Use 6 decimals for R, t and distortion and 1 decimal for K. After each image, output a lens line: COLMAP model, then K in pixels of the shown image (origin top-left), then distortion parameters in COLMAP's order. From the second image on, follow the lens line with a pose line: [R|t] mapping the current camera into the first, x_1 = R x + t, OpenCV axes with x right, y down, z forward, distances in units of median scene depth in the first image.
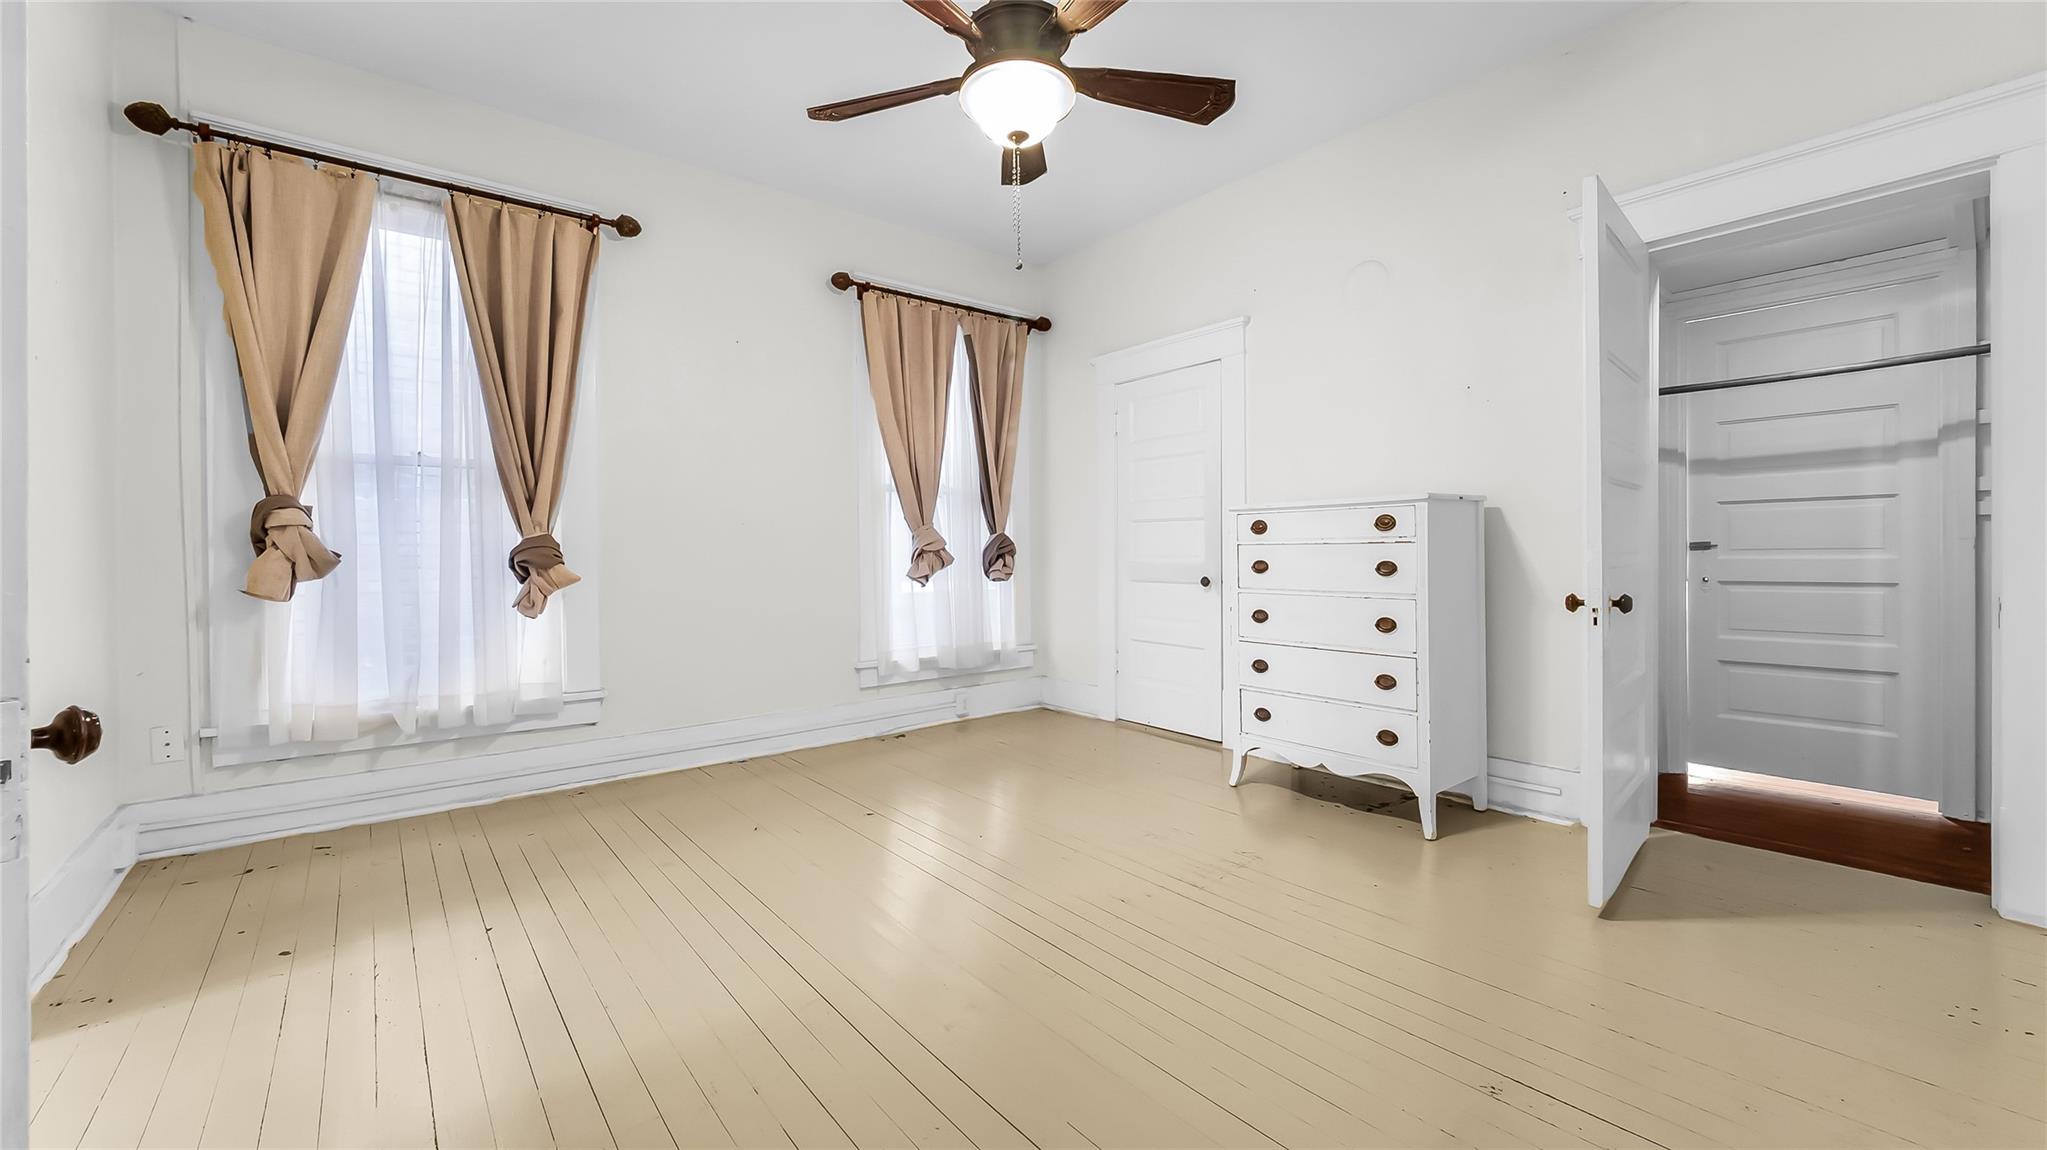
lens RADIAL K [[810.1, 0, 1023.2], [0, 810.1, 570.3], [0, 0, 1]] dist [0.000615, 0.000283]
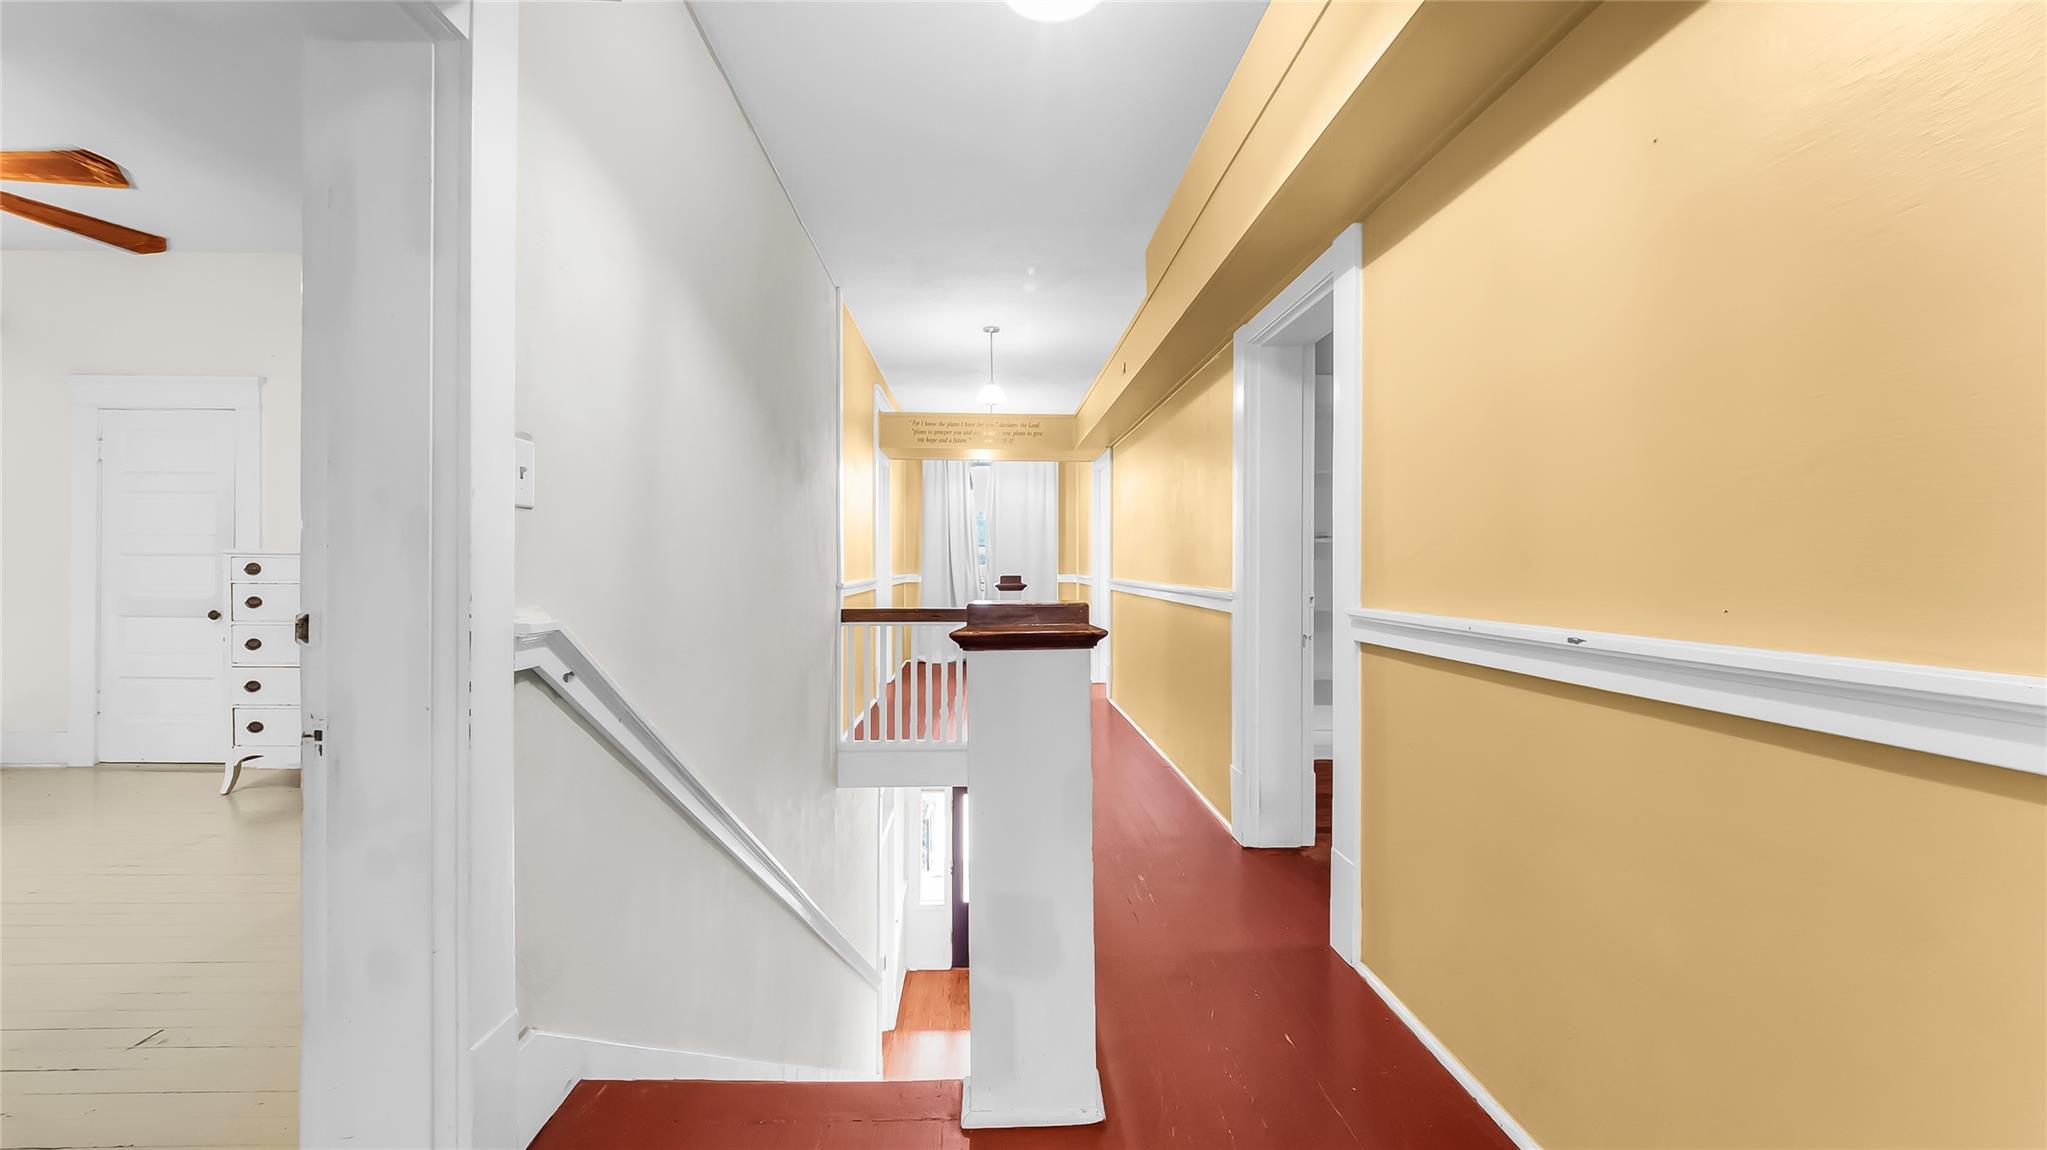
lens RADIAL K [[810.1, 0, 1013.1], [0, 810.1, 567.8], [0, 0, 1]] dist [0.000615, 0.000283]
pose [[0.626411, 0.005570, 0.779473, 0.060922], [0.012549, 0.999773, -0.017229, -0.018988], [-0.779392, 0.020573, 0.626199, -0.574443]]
